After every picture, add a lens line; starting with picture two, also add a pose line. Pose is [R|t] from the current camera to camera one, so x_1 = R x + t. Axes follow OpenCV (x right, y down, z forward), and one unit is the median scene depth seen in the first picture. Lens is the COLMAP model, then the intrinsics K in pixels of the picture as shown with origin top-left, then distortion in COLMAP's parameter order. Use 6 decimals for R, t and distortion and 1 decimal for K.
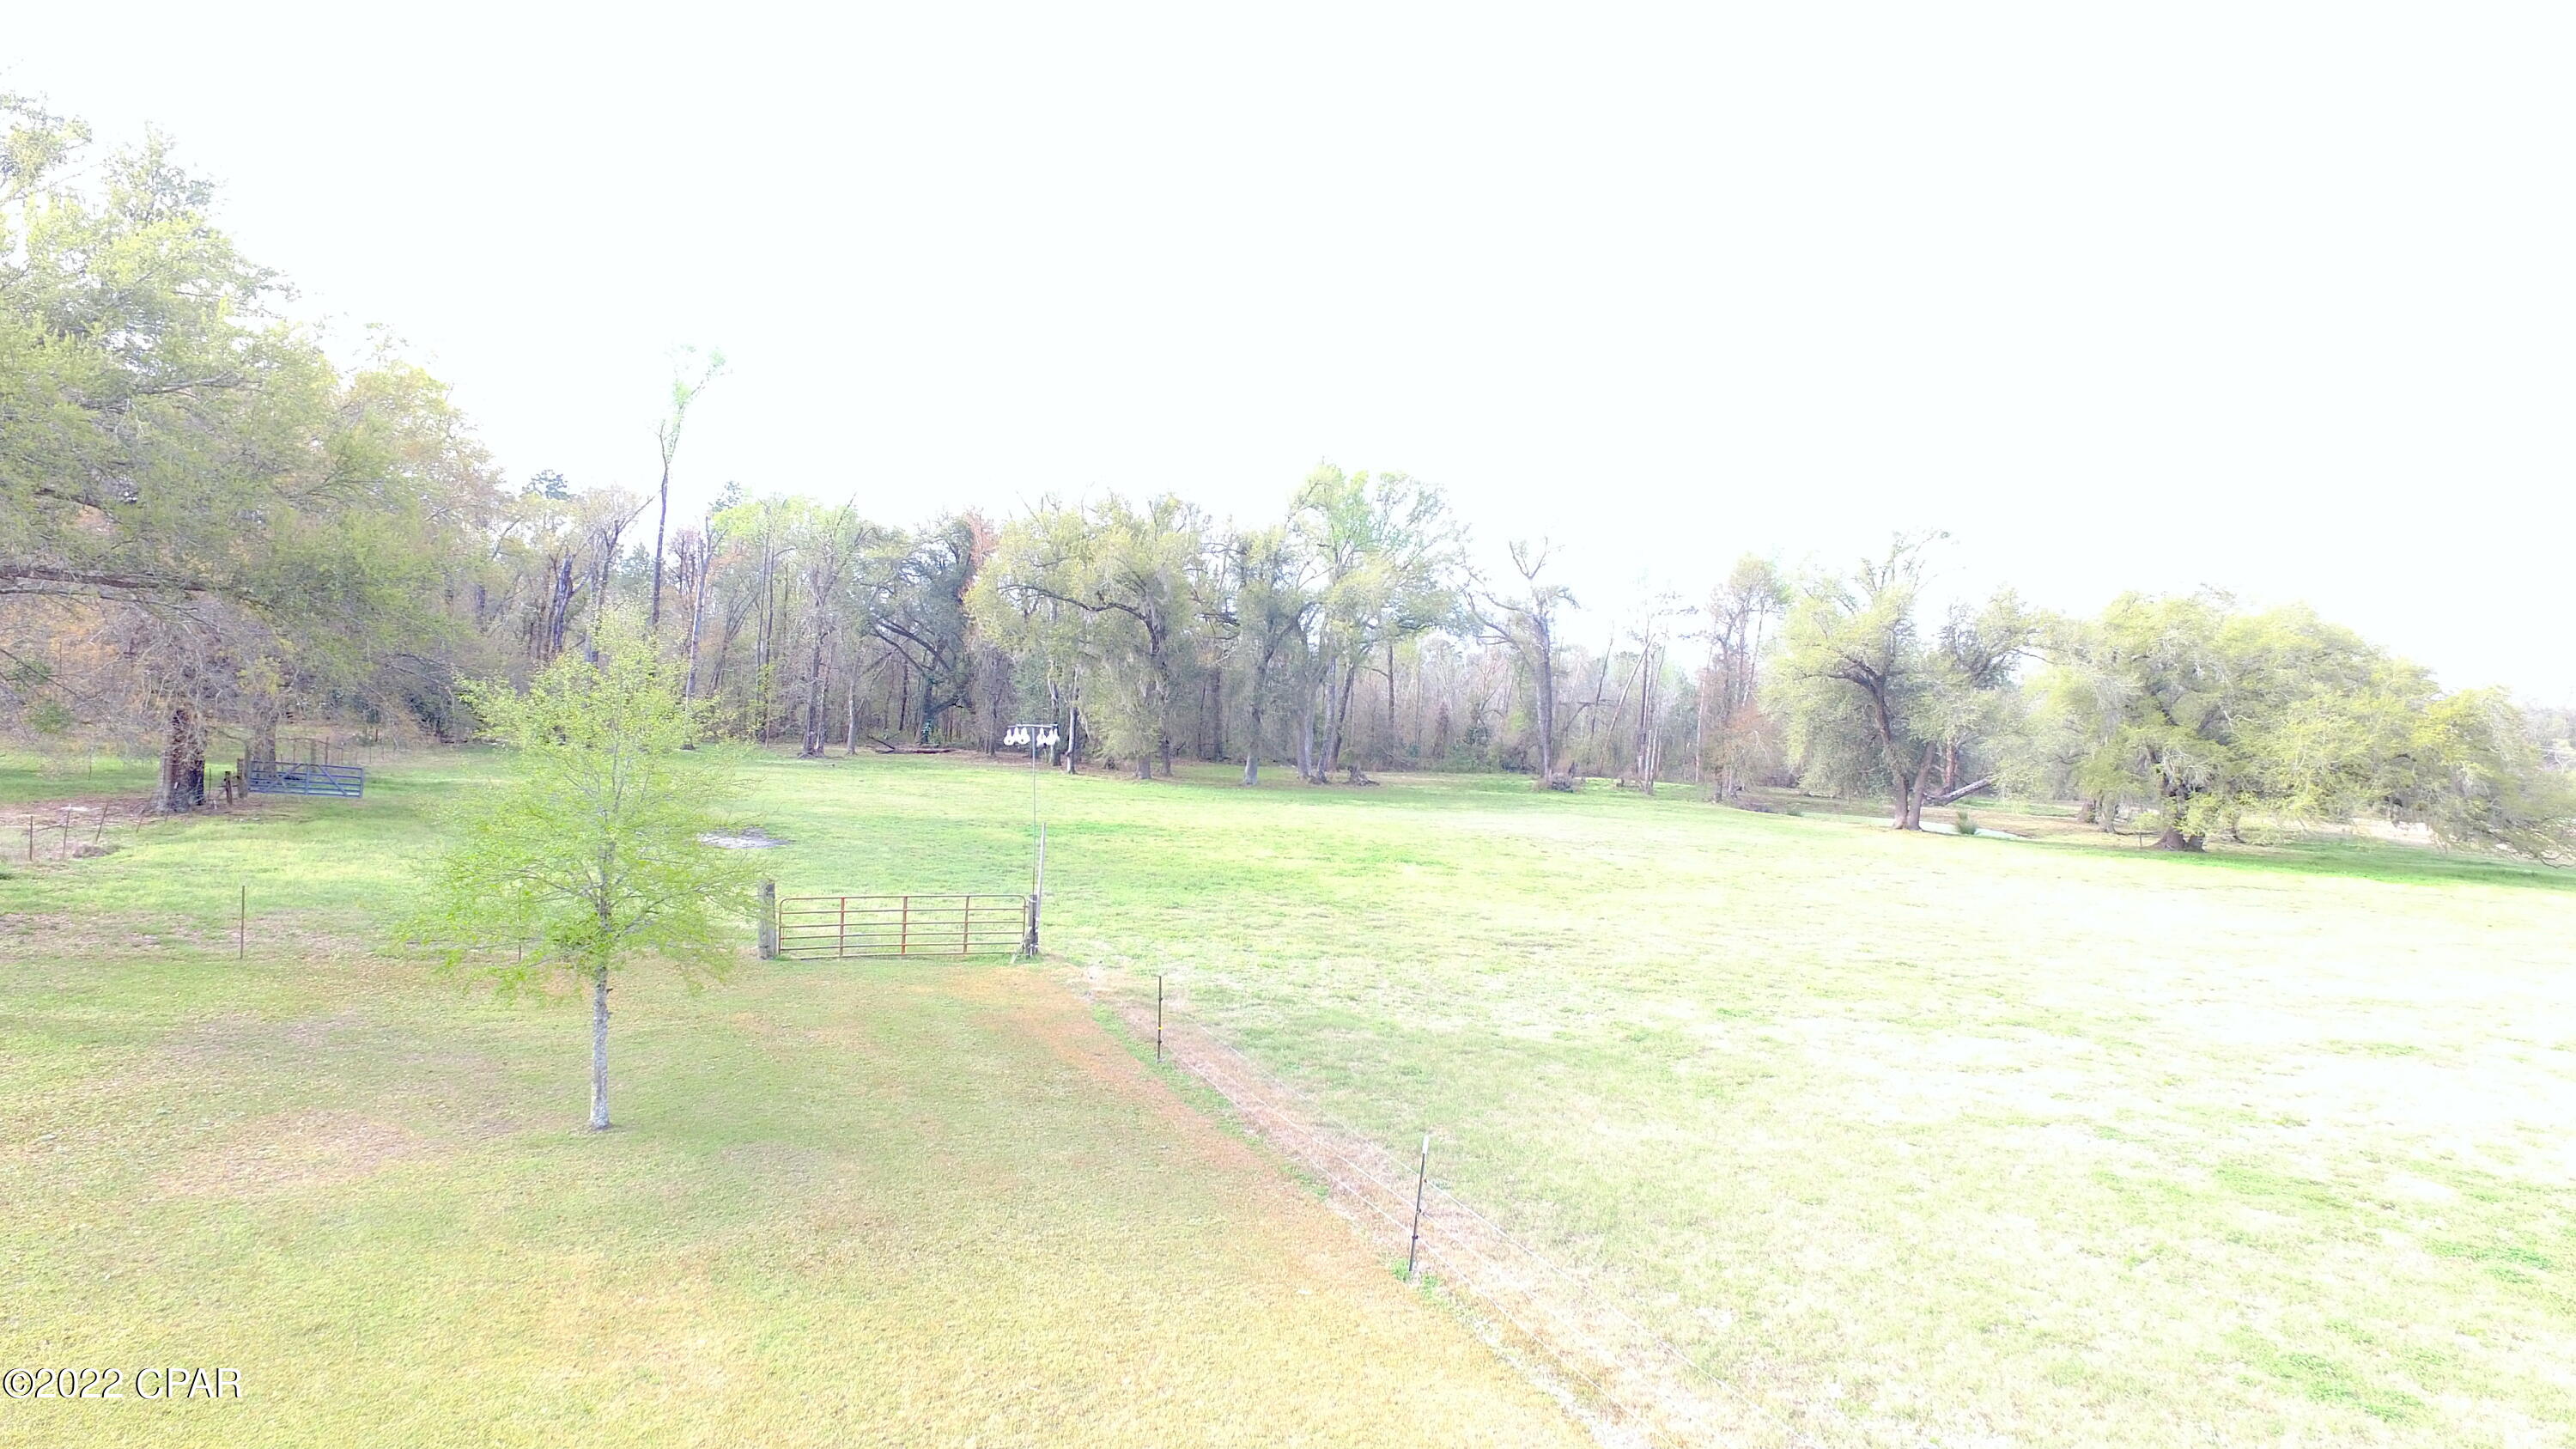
lens RADIAL K [[1504.8, 0, 1287.9], [0, 1504.8, 716.2], [0, 0, 1]] dist [-0.015679, 0.018669]
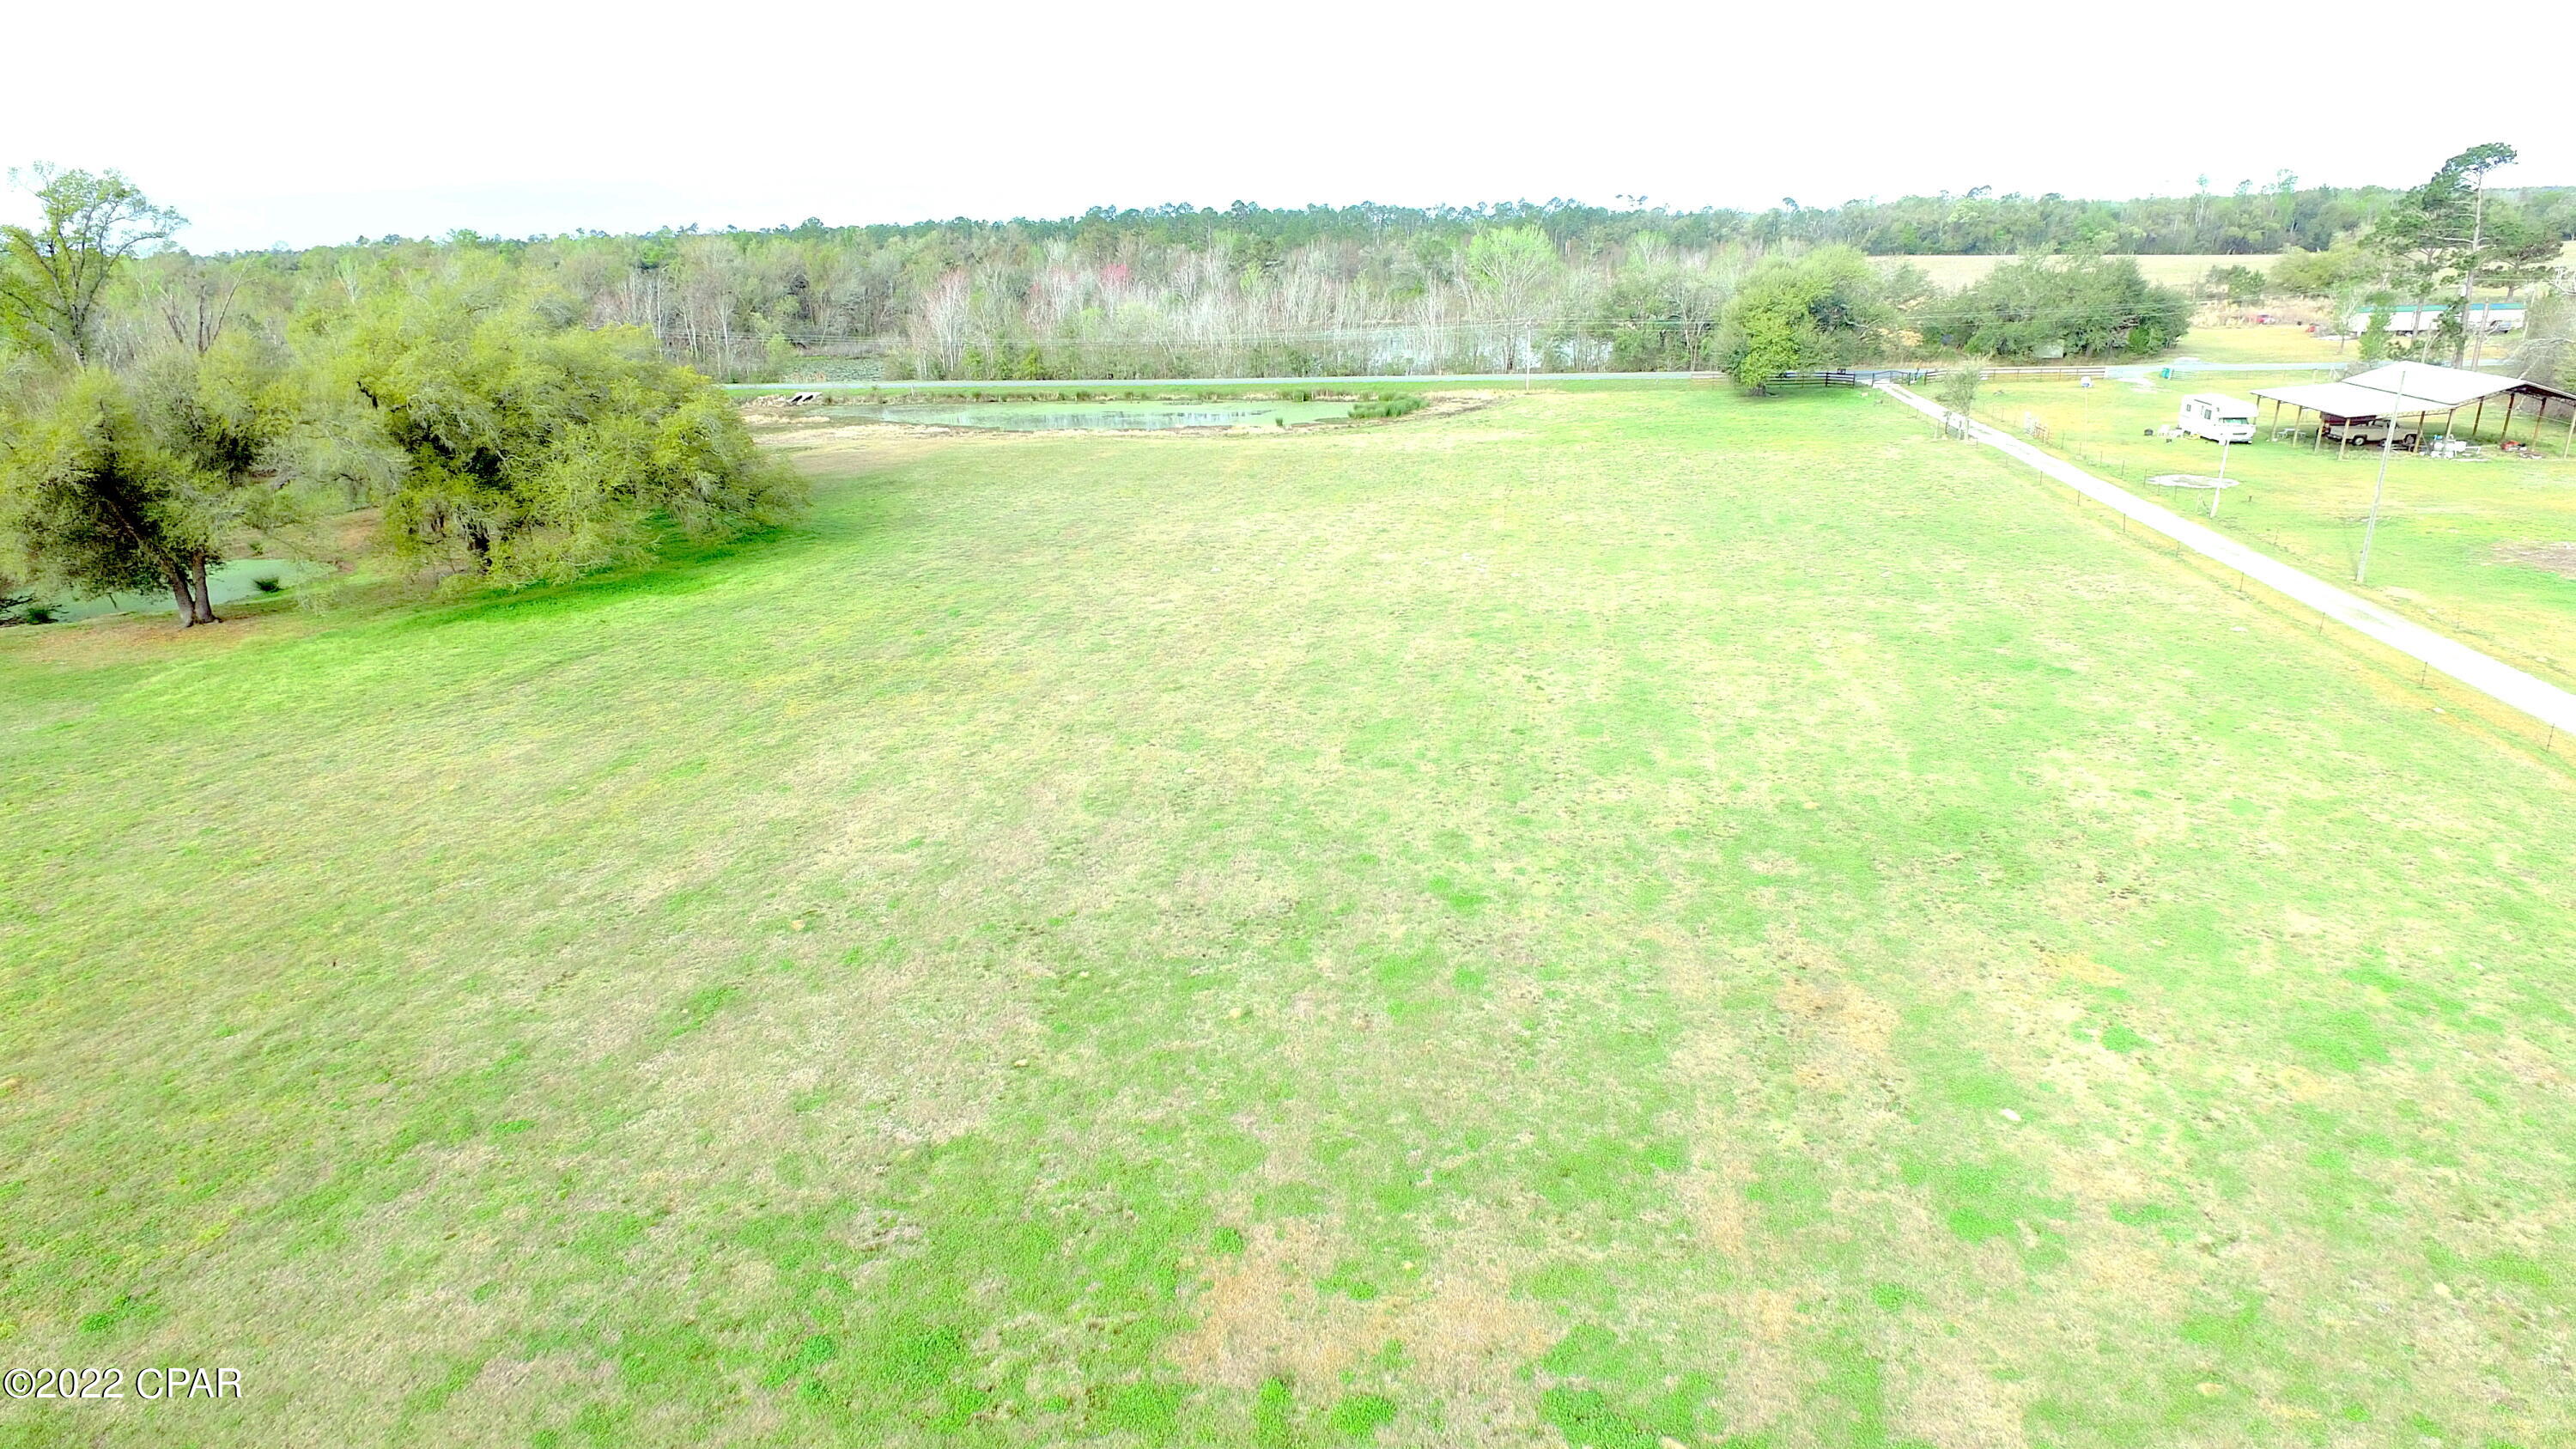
lens RADIAL K [[1504.8, 0, 1285.8], [0, 1504.8, 732.1], [0, 0, 1]] dist [-0.015679, 0.018669]
pose [[0.514809, -0.339390, 0.787265, 0.025458], [0.076678, 0.932850, 0.352010, -0.149382], [-0.853869, -0.120853, 0.506263, -0.010822]]
